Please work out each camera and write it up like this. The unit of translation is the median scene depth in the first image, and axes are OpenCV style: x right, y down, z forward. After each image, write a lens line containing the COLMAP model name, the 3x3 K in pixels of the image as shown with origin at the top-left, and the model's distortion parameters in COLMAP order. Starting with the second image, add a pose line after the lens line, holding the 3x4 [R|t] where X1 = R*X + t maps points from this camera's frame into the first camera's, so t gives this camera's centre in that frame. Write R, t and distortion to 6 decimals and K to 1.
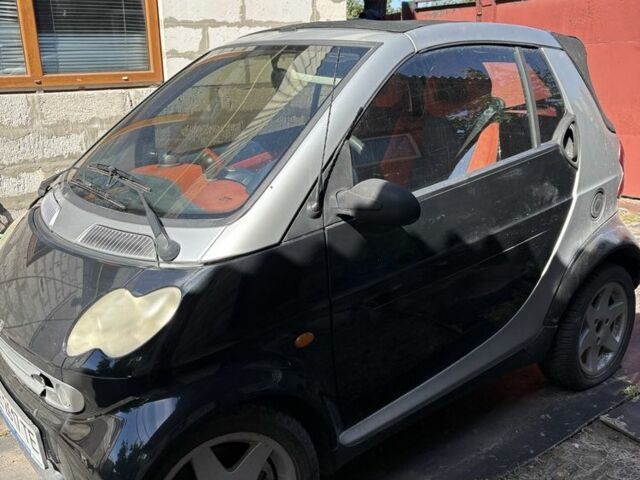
lens RADIAL K [[636.6, 0, 316.5], [0, 636.6, 239.4], [0, 0, 1]] dist [0.053927, -0.014017]
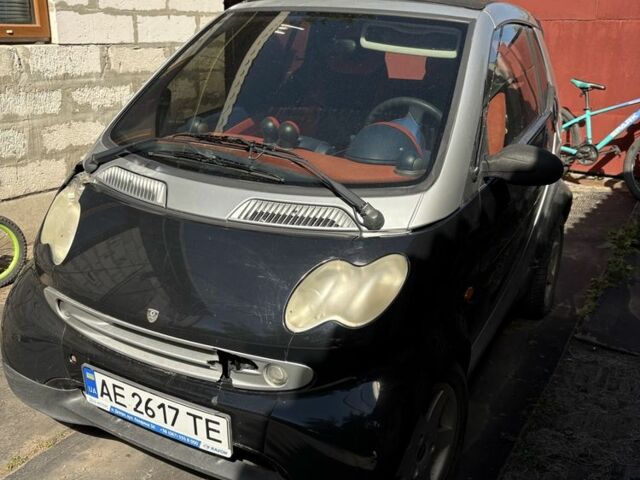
lens RADIAL K [[636.6, 0, 316.5], [0, 636.6, 239.4], [0, 0, 1]] dist [0.053927, -0.014017]
pose [[0.929289, -0.075423, 0.361570, -0.483557], [0.054739, 0.996242, 0.067129, -0.017572], [-0.365274, -0.042591, 0.929925, 0.054707]]
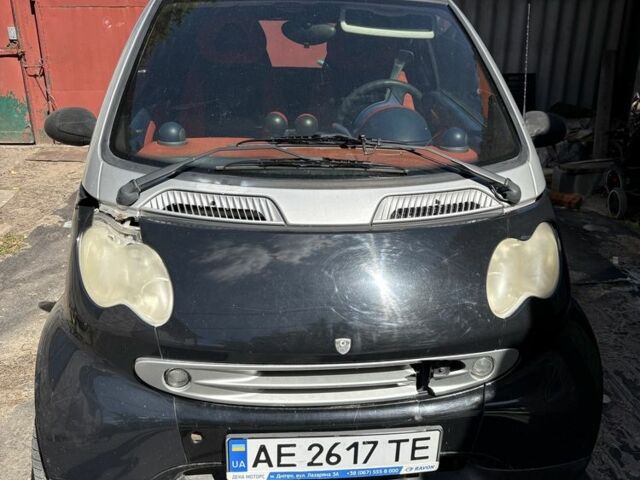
lens RADIAL K [[636.6, 0, 316.5], [0, 636.6, 239.4], [0, 0, 1]] dist [0.053927, -0.014017]
pose [[0.574806, -0.245818, 0.780494, -0.884338], [0.203655, 0.966775, 0.154503, -0.097970], [-0.792542, 0.070142, 0.605770, 0.433736]]
